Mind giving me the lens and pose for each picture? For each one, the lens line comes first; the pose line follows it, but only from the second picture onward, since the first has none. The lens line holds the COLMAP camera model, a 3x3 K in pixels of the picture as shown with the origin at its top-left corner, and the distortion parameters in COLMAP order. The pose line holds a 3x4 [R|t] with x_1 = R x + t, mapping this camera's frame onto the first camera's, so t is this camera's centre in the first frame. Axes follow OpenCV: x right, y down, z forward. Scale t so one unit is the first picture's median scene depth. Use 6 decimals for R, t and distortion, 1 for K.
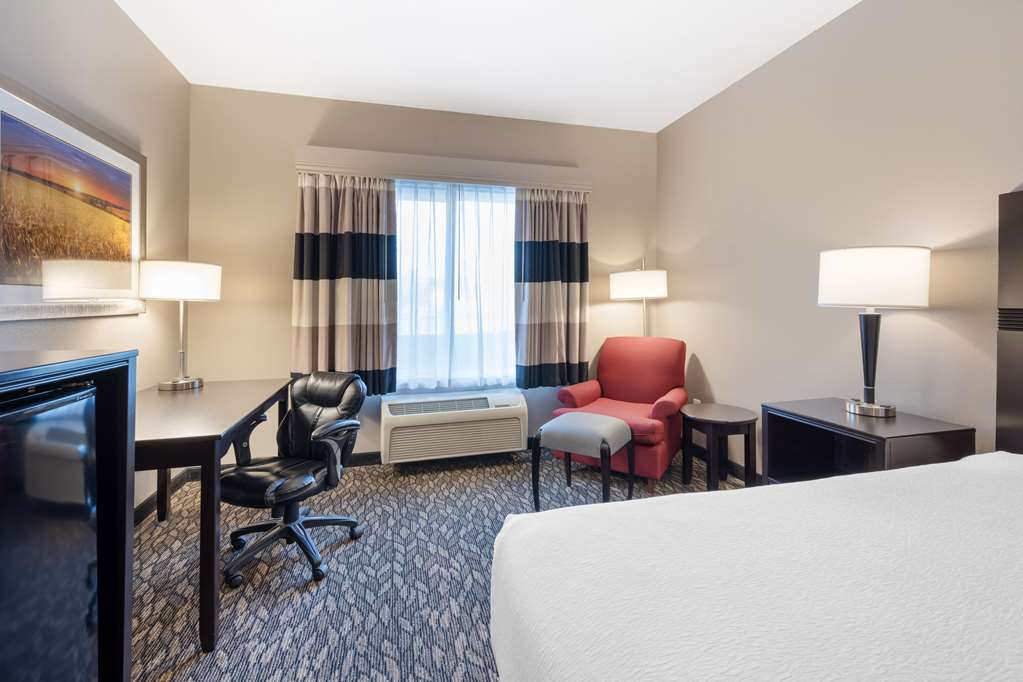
lens RADIAL K [[425.9, 0, 508.7], [0, 425.9, 309.1], [0, 0, 1]] dist [-0.000463, -0.000050]
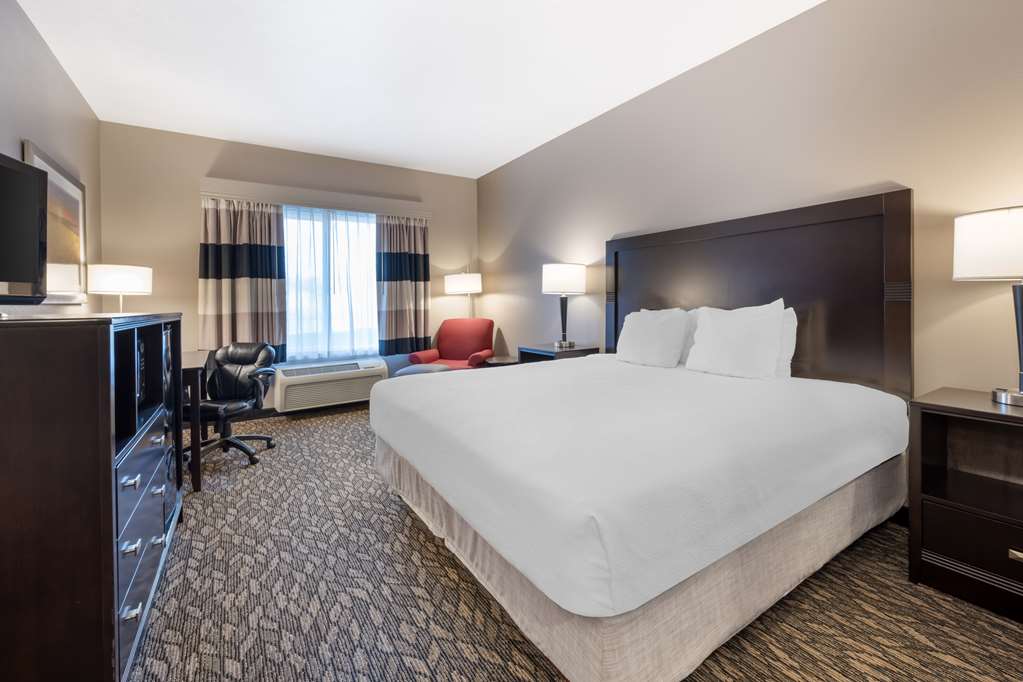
lens RADIAL K [[425.9, 0, 508.7], [0, 425.9, 309.1], [0, 0, 1]] dist [-0.000463, -0.000050]
pose [[0.950025, -0.018379, 0.311632, -0.011746], [0.019185, 0.999816, 0.000481, 0.038288], [-0.311583, 0.005522, 0.950203, -0.495965]]
